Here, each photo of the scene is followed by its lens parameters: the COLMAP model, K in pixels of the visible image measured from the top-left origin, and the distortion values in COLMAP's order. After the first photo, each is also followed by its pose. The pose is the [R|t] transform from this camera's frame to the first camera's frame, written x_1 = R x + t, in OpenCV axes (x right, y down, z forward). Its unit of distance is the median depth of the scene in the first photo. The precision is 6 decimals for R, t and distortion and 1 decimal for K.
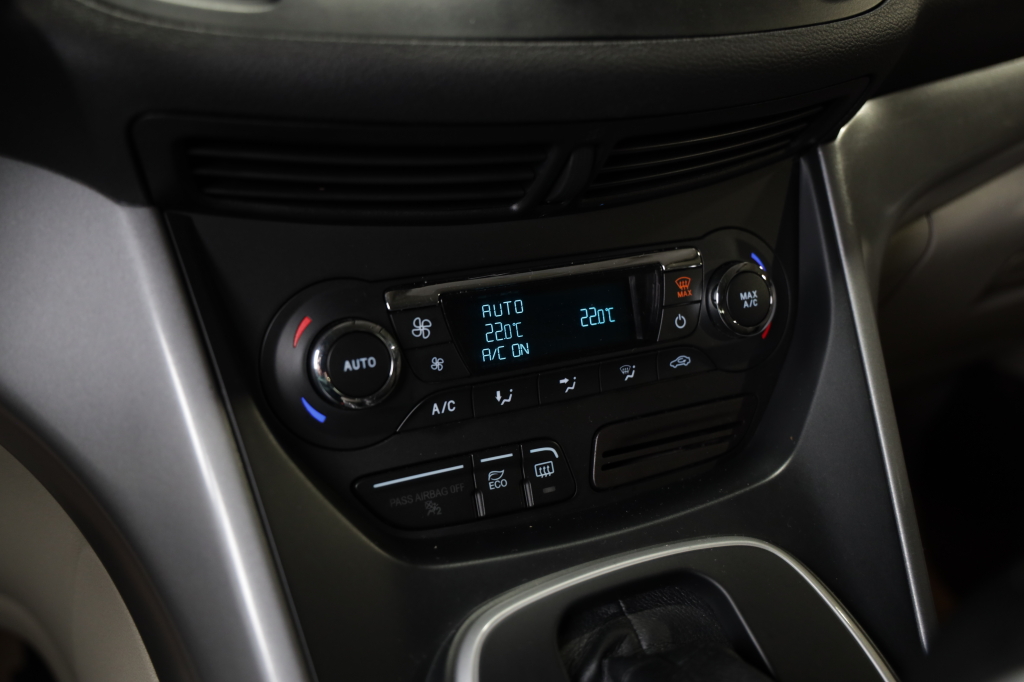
lens RADIAL K [[1005.0, 0, 512.0], [0, 1005.0, 341.0], [0, 0, 1]] dist [-0.006947, -0.006507]
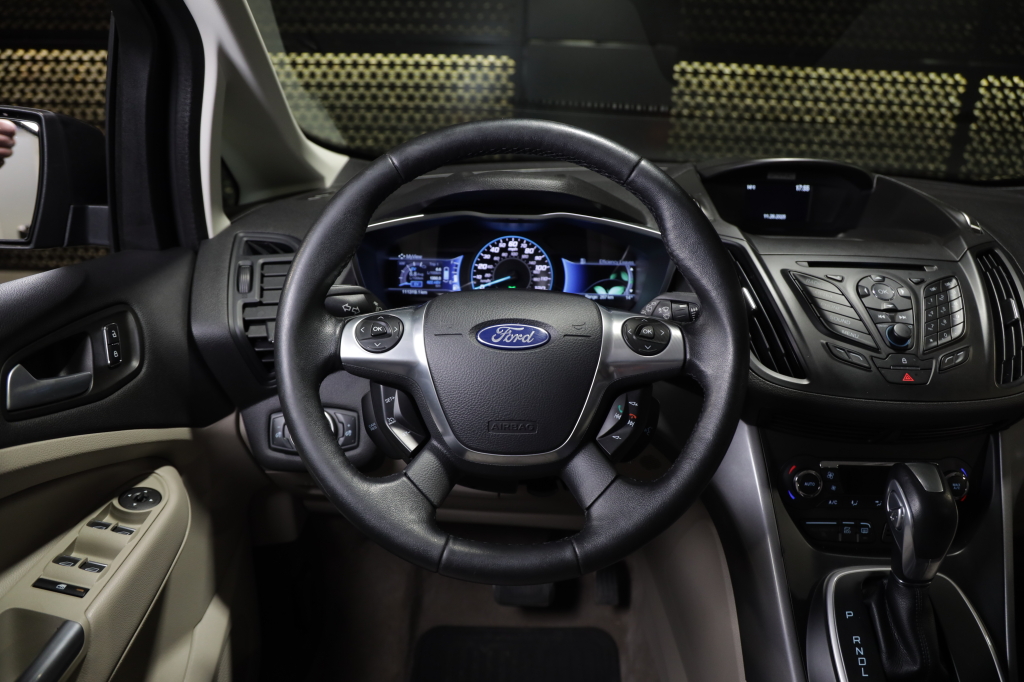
lens RADIAL K [[702.8, 0, 512.0], [0, 702.8, 341.0], [0, 0, 1]] dist [-0.099841, 0.077590]
pose [[0.897290, 0.147939, -0.415914, -0.146297], [-0.175473, 0.984071, -0.028536, -0.183109], [0.405067, 0.098587, 0.908956, -1.320895]]
